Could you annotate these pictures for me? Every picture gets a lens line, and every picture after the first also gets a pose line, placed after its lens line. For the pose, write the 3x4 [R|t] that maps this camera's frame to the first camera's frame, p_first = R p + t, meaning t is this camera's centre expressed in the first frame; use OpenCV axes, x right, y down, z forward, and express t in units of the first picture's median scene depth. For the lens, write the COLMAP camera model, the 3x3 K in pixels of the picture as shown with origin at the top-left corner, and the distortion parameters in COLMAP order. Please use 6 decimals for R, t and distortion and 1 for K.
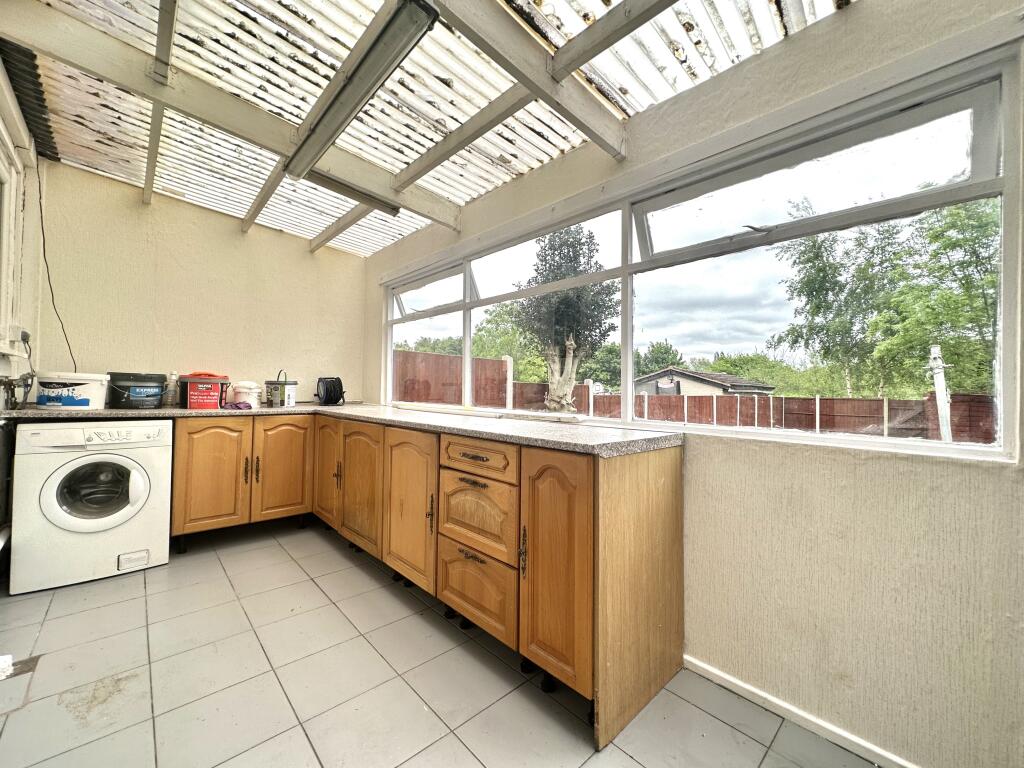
lens RADIAL K [[407.8, 0, 511.2], [0, 407.8, 382.7], [0, 0, 1]] dist [0.001622, 0.000237]
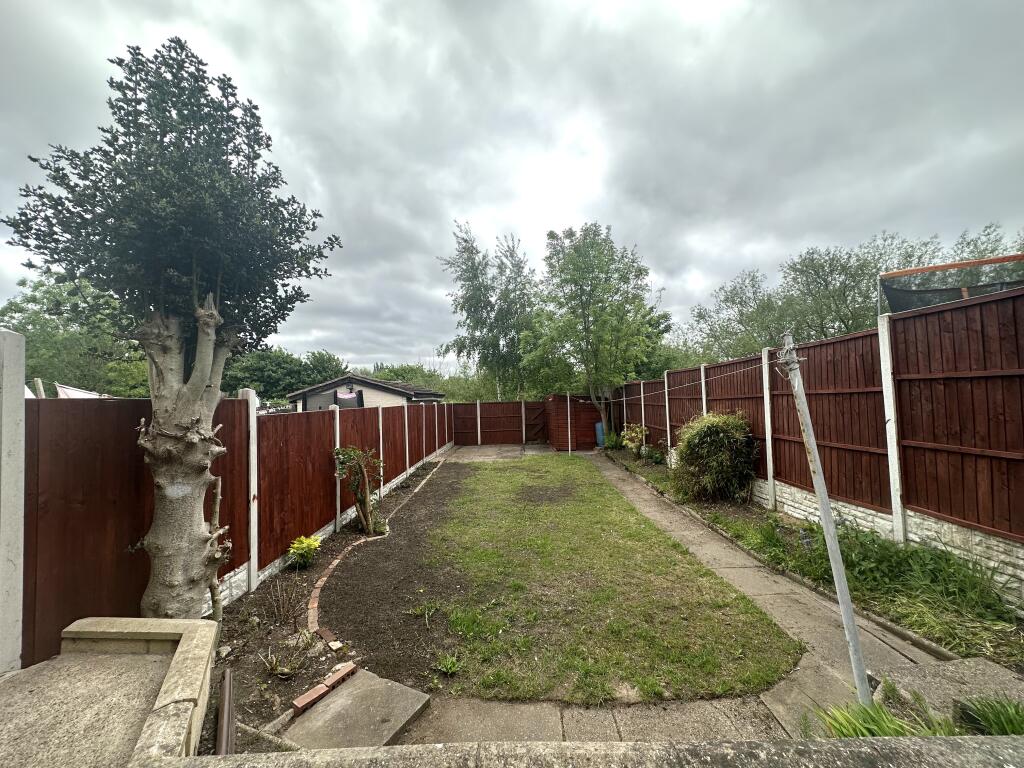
lens RADIAL K [[407.8, 0, 511.2], [0, 407.8, 382.7], [0, 0, 1]] dist [0.001622, 0.000237]
pose [[0.702124, -0.008475, 0.712004, 0.048099], [0.026254, 0.999557, -0.013993, 0.001212], [-0.711570, 0.028518, 0.702036, 0.378148]]
